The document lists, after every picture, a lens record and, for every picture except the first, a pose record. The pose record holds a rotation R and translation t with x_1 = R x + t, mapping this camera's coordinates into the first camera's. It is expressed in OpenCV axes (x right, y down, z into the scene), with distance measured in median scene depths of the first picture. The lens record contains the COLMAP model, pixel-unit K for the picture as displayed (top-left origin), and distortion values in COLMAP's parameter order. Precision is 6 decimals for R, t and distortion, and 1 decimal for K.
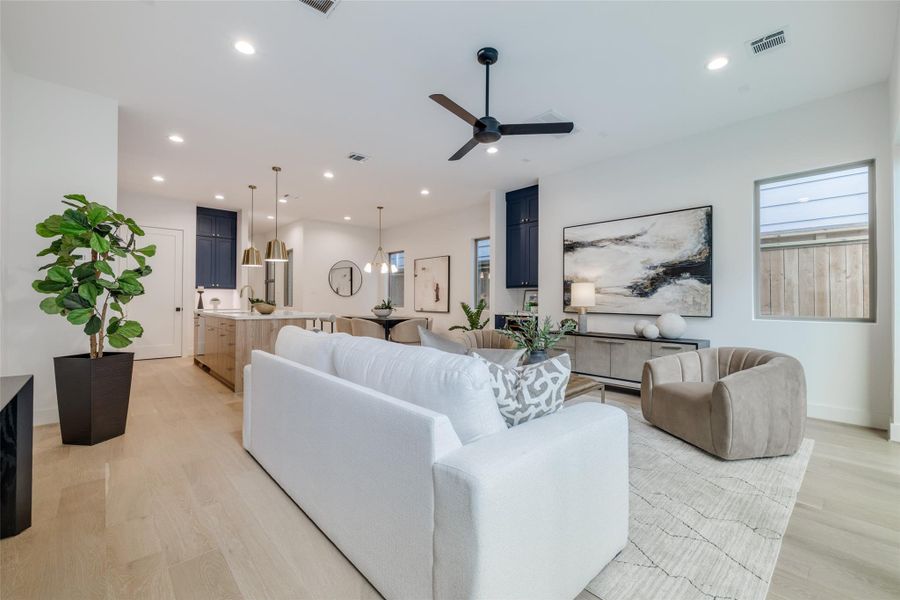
lens RADIAL K [[376.6, 0, 454.2], [0, 376.6, 296.4], [0, 0, 1]] dist [0.001222, 0.000157]
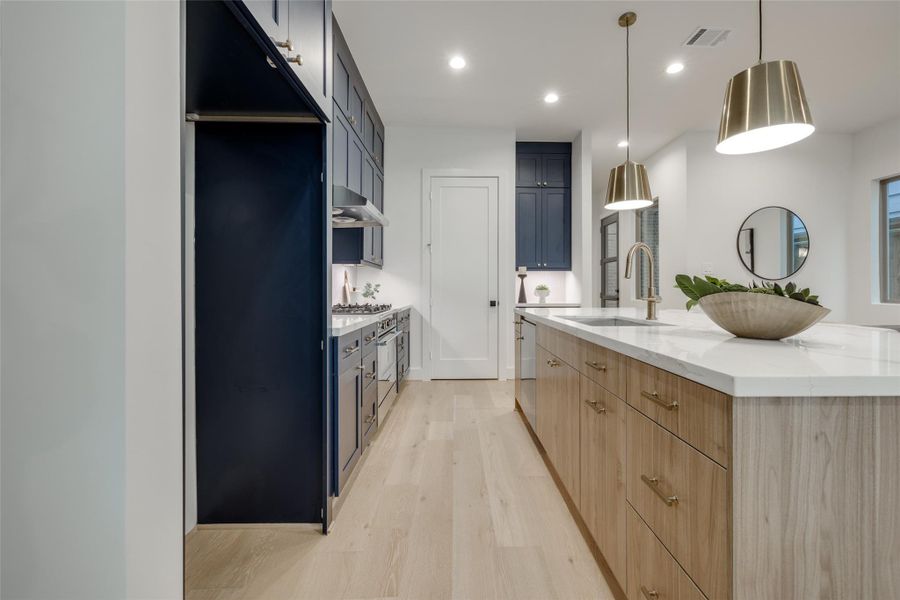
lens RADIAL K [[418.3, 0, 466.4], [0, 418.3, 290.3], [0, 0, 1]] dist [0.000373, -0.000070]
pose [[0.755371, -0.004311, -0.655283, -0.285466], [0.010618, 0.999928, 0.005662, 0.007264], [0.655211, -0.011234, 0.755362, 0.410350]]
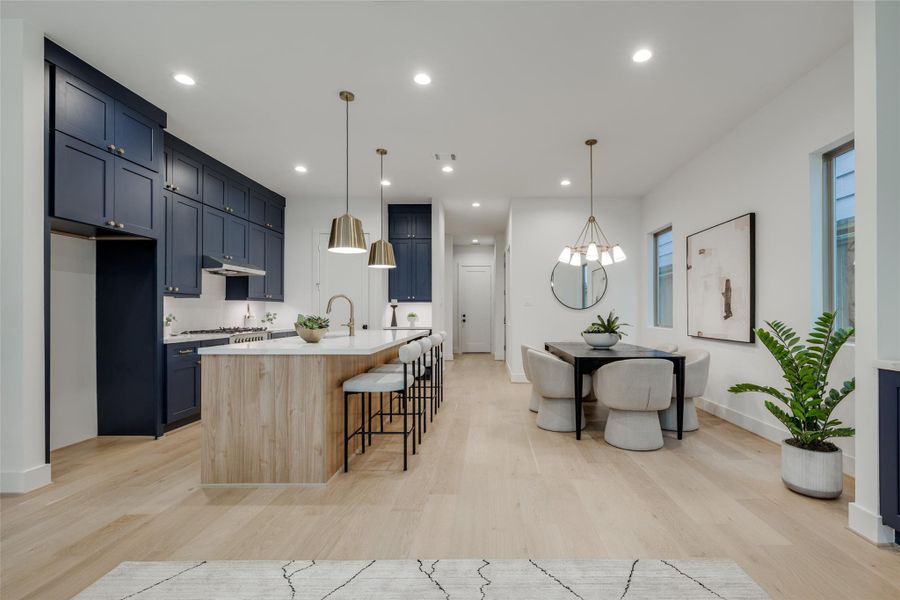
lens RADIAL K [[422.5, 0, 461.8], [0, 422.5, 308.4], [0, 0, 1]] dist [-0.000636, 0.000093]
pose [[0.730457, -0.013638, -0.682823, 0.072760], [0.012398, 0.999901, -0.006707, 0.001098], [0.682846, -0.003566, 0.730553, 0.418895]]
